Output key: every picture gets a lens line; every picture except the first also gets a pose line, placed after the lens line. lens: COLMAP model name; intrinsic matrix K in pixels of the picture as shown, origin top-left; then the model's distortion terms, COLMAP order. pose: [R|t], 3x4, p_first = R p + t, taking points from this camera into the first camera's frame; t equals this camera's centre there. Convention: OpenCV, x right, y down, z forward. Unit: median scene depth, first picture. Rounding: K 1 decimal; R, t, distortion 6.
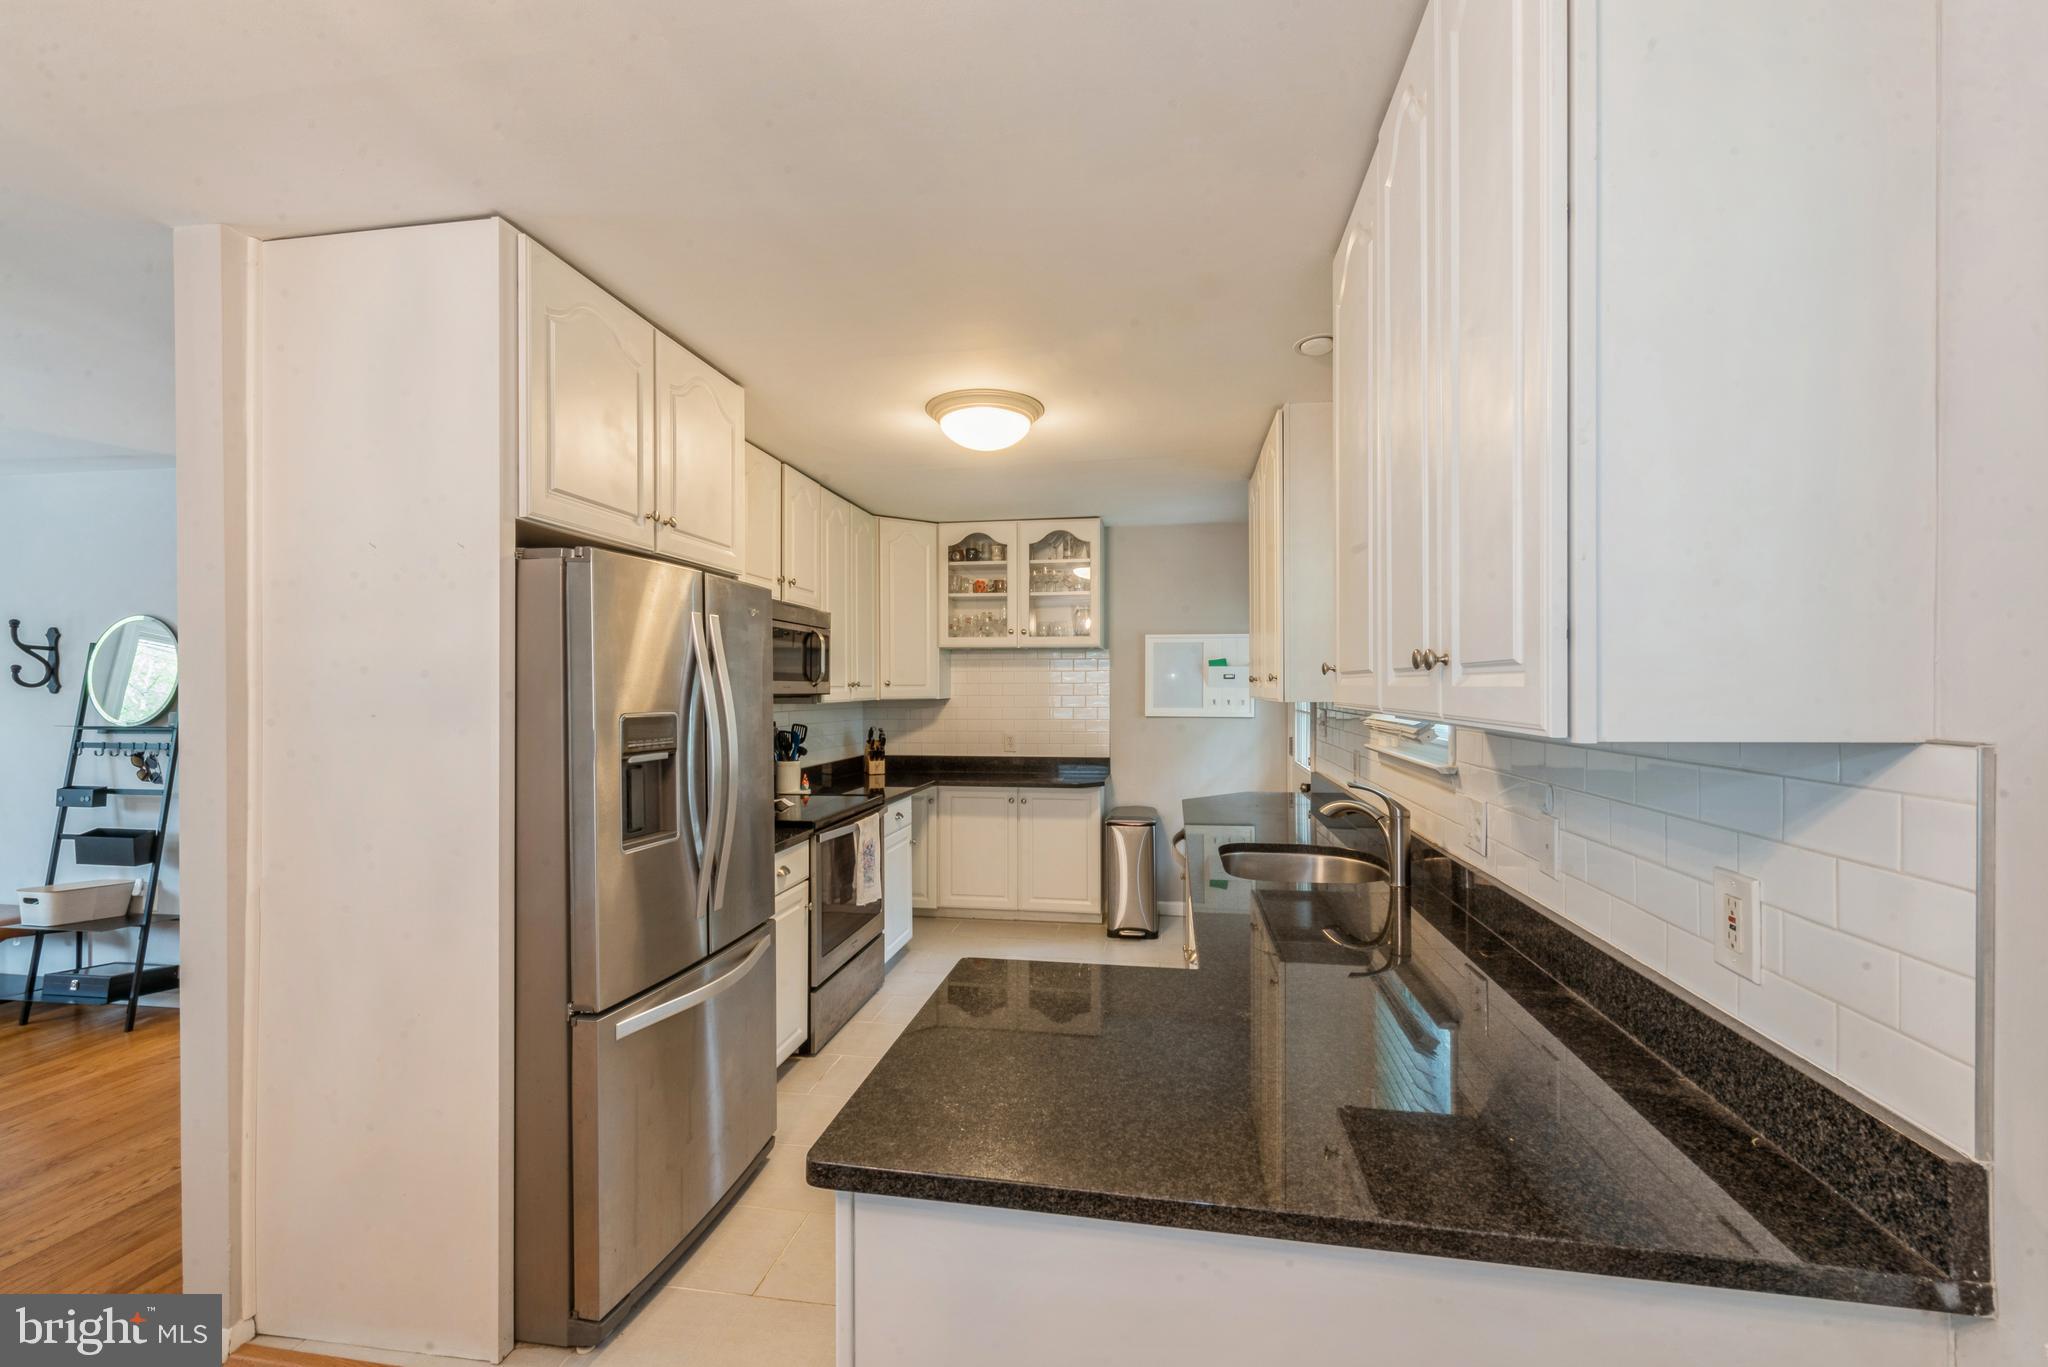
lens RADIAL K [[805.1, 0, 1026.1], [0, 805.1, 693.8], [0, 0, 1]] dist [-0.000518, 0.000412]
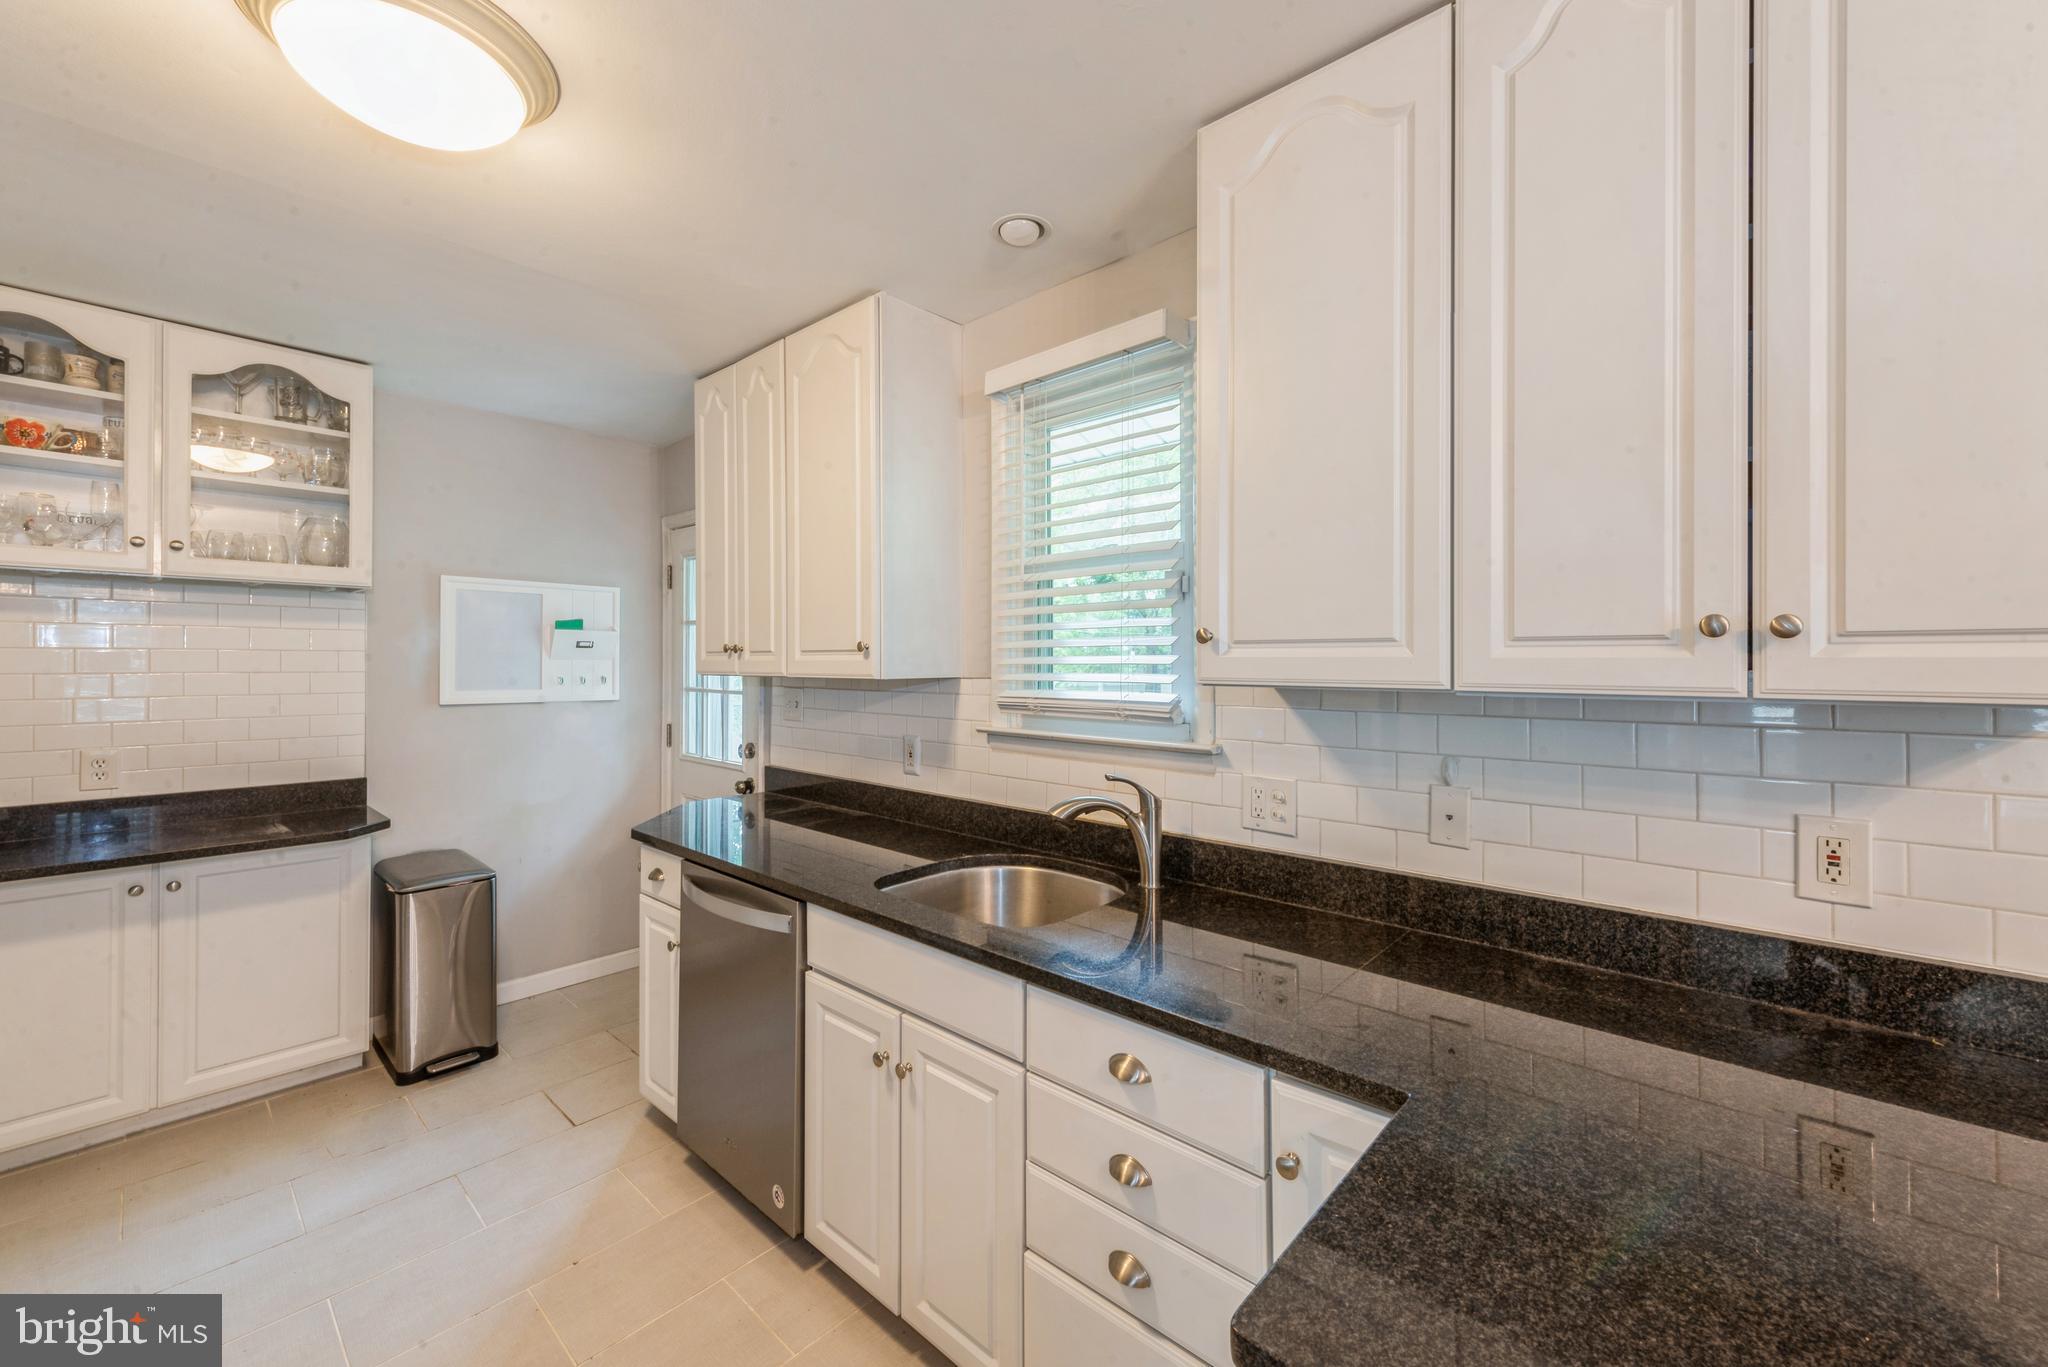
lens RADIAL K [[805.1, 0, 1028.0], [0, 805.1, 662.0], [0, 0, 1]] dist [-0.000518, 0.000412]
pose [[0.519594, 0.003173, 0.854407, -0.154741], [0.003590, 0.999976, -0.005897, -0.000451], [-0.854406, 0.006131, 0.519570, 0.292477]]
